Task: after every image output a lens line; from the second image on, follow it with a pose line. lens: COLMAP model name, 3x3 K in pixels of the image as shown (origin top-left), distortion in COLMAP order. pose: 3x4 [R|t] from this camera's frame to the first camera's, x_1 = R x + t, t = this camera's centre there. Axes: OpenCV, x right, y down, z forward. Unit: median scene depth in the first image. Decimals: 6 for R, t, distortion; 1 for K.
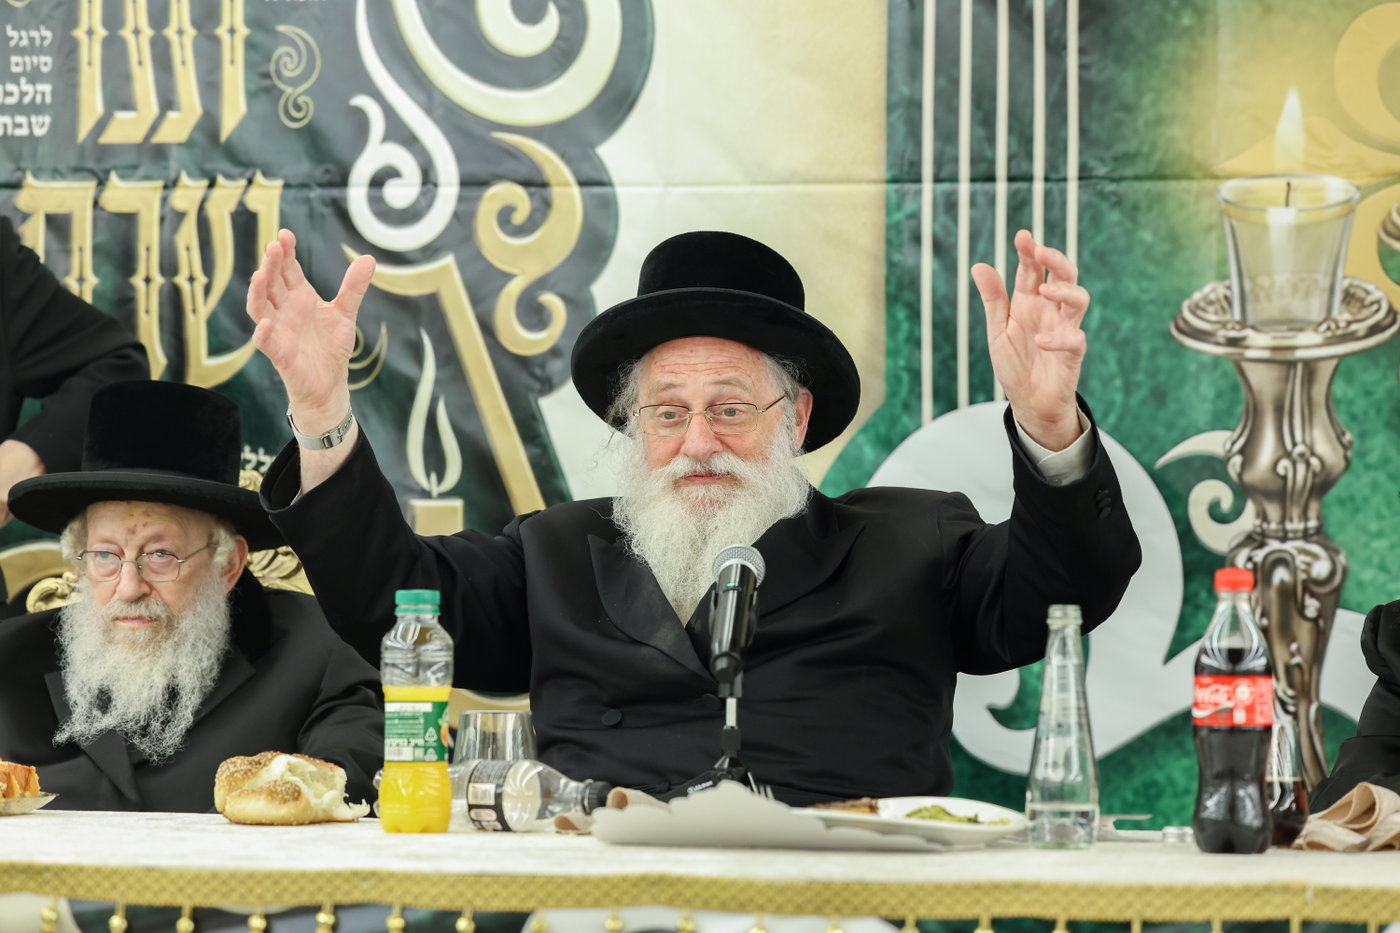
lens RADIAL K [[3459.8, 0, 699.6], [0, 3459.8, 465.5], [0, 0, 1]] dist [-0.001014, -0.319805]
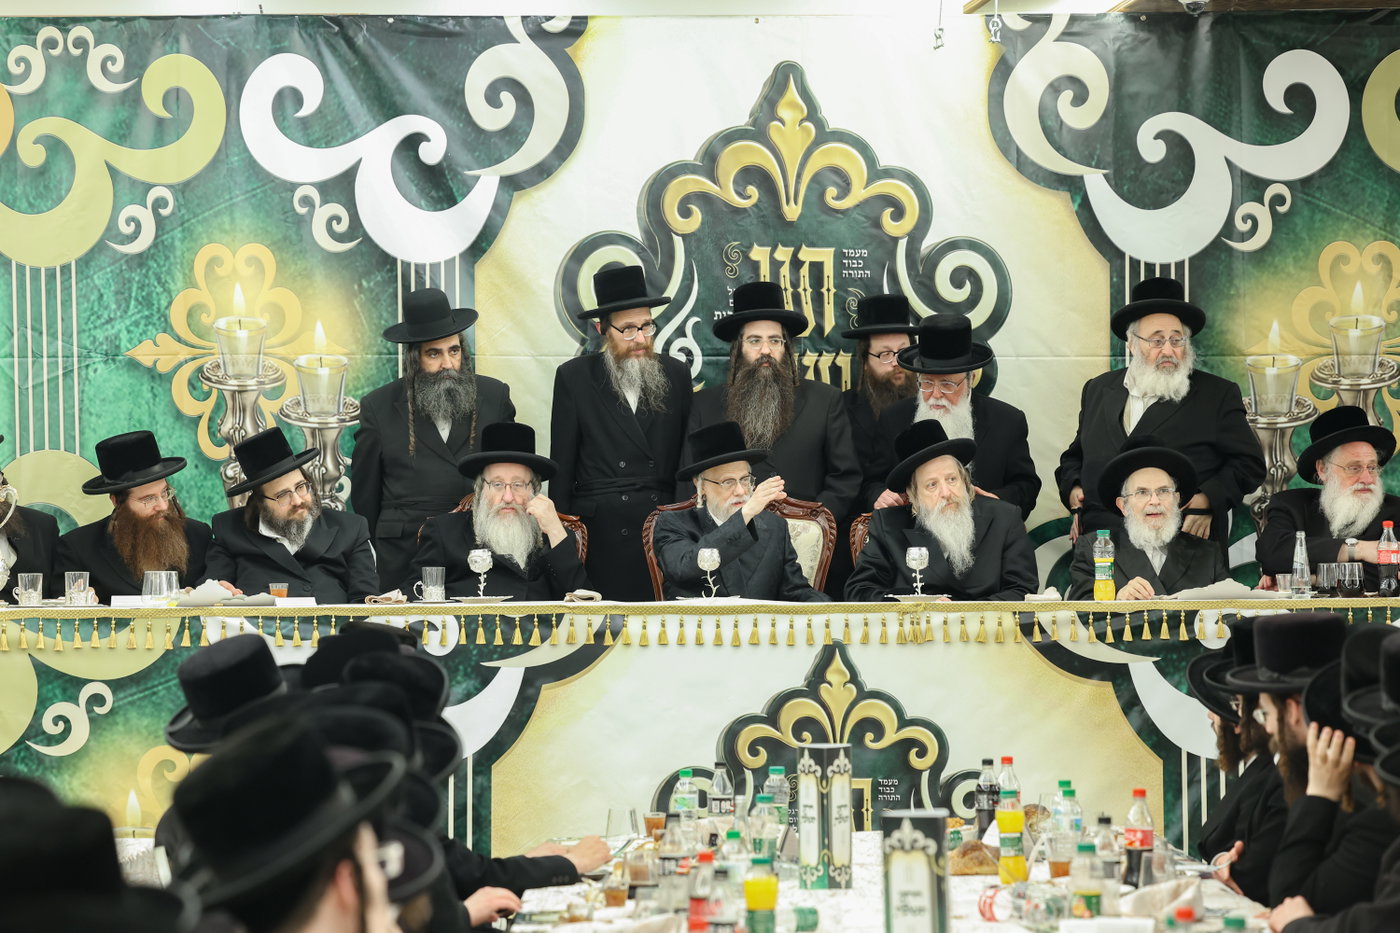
lens RADIAL K [[3966.1, 0, 705.2], [0, 3966.1, 517.1], [0, 0, 1]] dist [0.164431, 1.443515]
pose [[0.986946, -0.016228, 0.160233, -0.700957], [0.009138, 0.998950, 0.044886, -0.099411], [-0.160793, -0.042836, 0.986058, -1.785646]]
